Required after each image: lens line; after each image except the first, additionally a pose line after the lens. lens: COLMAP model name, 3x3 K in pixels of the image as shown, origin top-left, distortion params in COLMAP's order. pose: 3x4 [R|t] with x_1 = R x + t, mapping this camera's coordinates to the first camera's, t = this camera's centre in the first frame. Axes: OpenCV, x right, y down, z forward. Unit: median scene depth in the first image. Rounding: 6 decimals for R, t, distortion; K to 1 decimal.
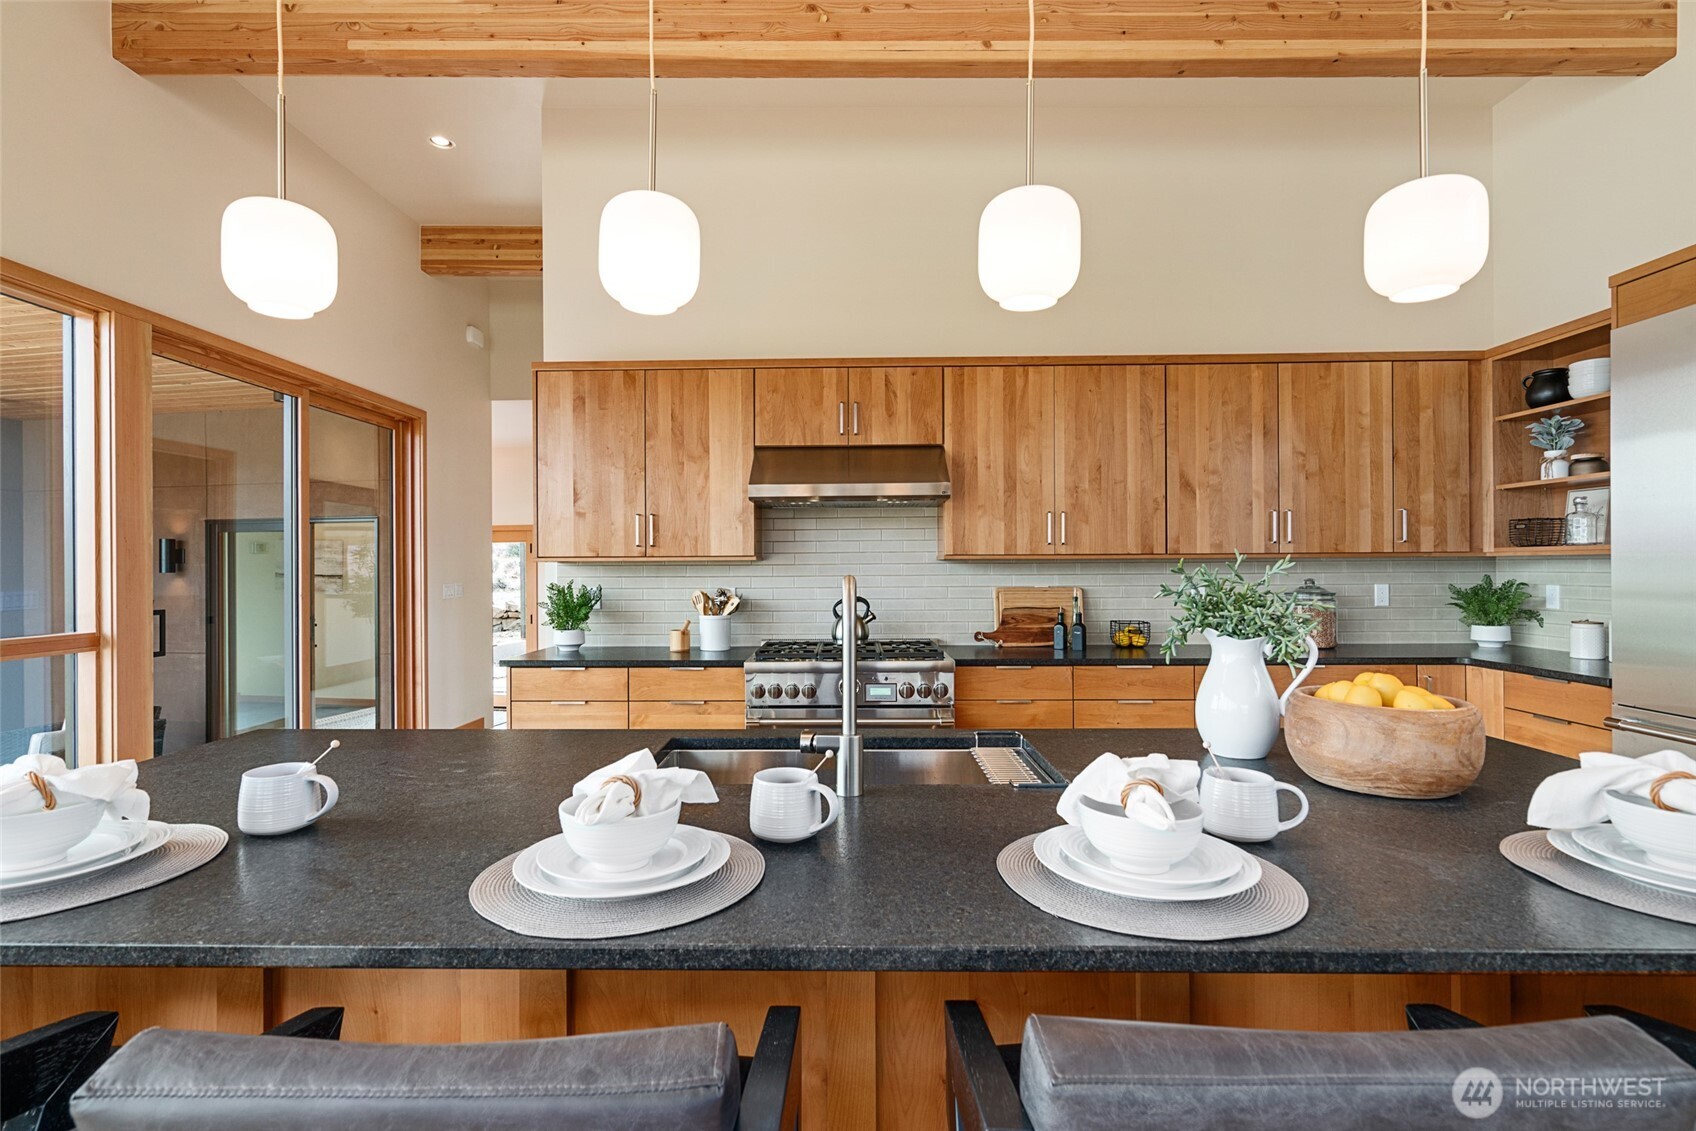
lens RADIAL K [[802.8, 0, 852.2], [0, 802.8, 566.9], [0, 0, 1]] dist [-0.000352, 0.002343]
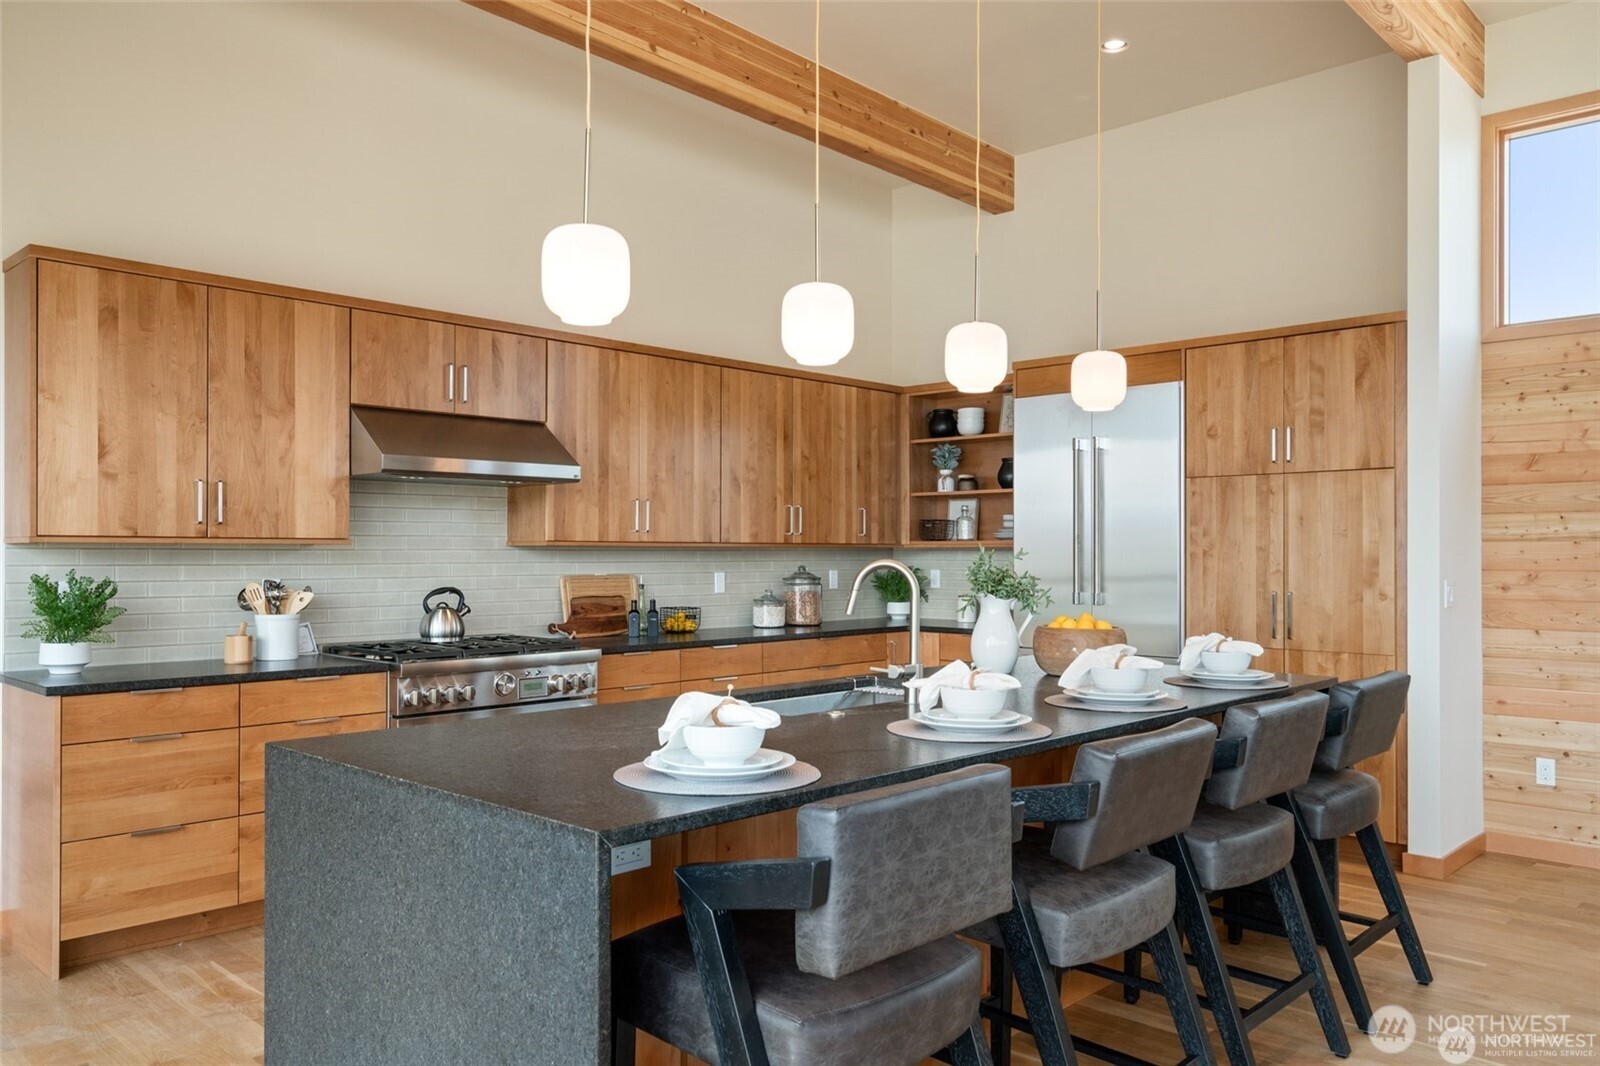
lens RADIAL K [[1179.7, 0, 778.1], [0, 1179.7, 556.1], [0, 0, 1]] dist [0.000786, 0.012283]
pose [[0.681475, 0.004269, 0.731829, -0.704393], [-0.005331, 0.999985, -0.000869, 0.002565], [-0.731822, -0.003310, 0.681488, -0.130965]]
